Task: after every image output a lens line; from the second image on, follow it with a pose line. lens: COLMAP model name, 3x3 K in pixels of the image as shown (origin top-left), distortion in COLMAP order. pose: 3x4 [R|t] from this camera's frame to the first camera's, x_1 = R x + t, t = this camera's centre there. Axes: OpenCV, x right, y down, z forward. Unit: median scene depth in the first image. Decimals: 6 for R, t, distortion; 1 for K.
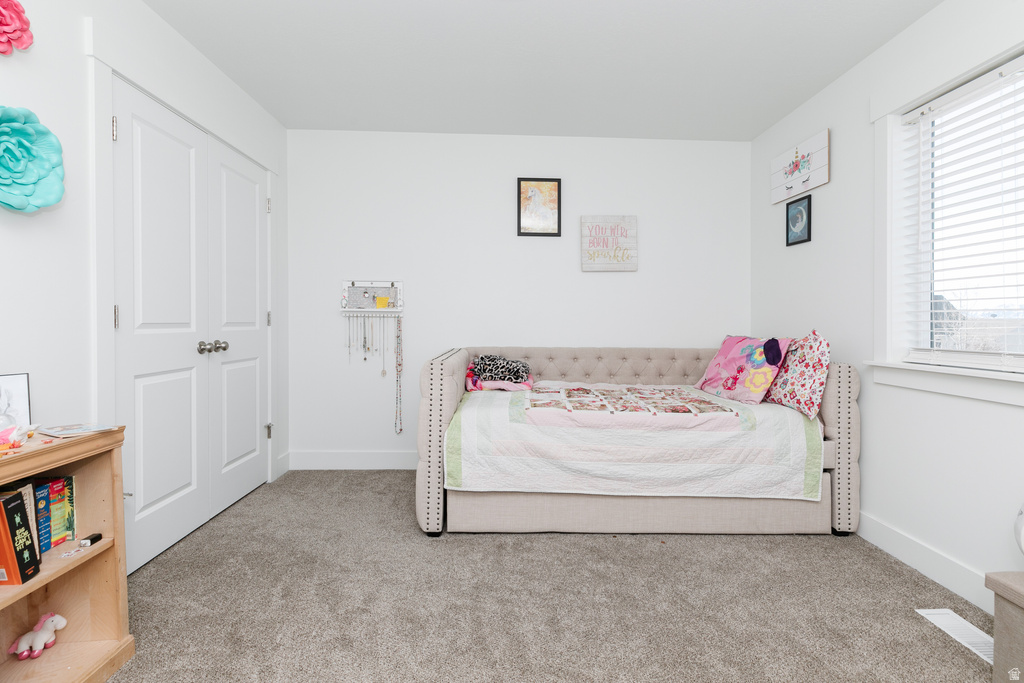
lens RADIAL K [[459.4, 0, 518.5], [0, 459.4, 322.7], [0, 0, 1]] dist [-0.000734, -0.000082]
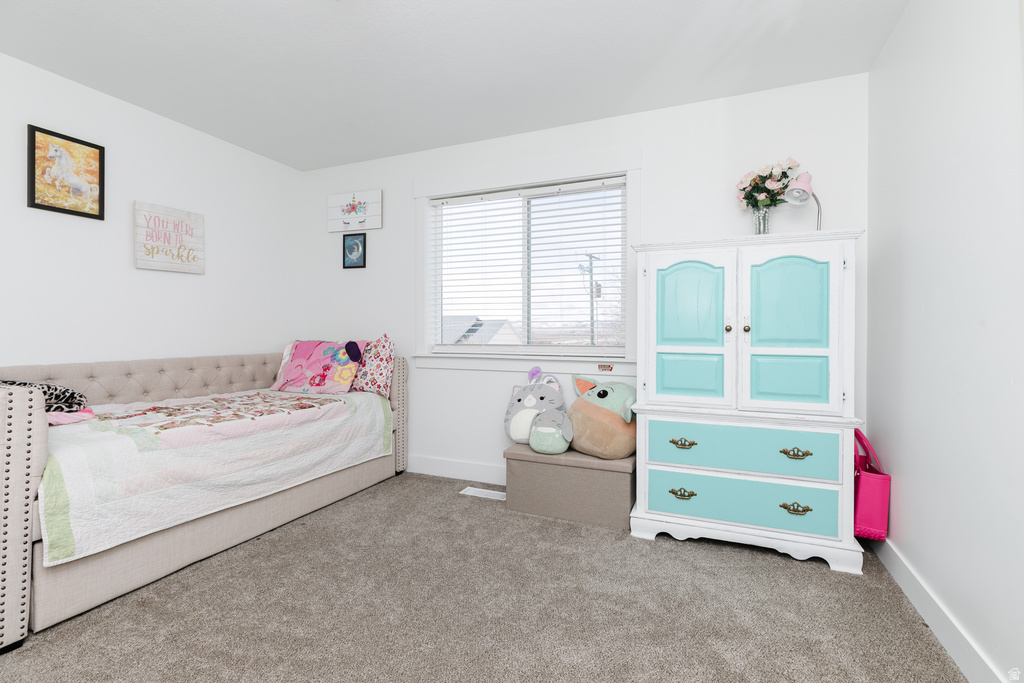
lens RADIAL K [[459.4, 0, 518.5], [0, 459.4, 322.7], [0, 0, 1]] dist [-0.000734, -0.000082]
pose [[0.420500, 0.005924, 0.907273, -0.456242], [0.002854, 0.999965, -0.007852, -0.006750], [-0.907288, 0.005892, 0.420468, 0.038724]]
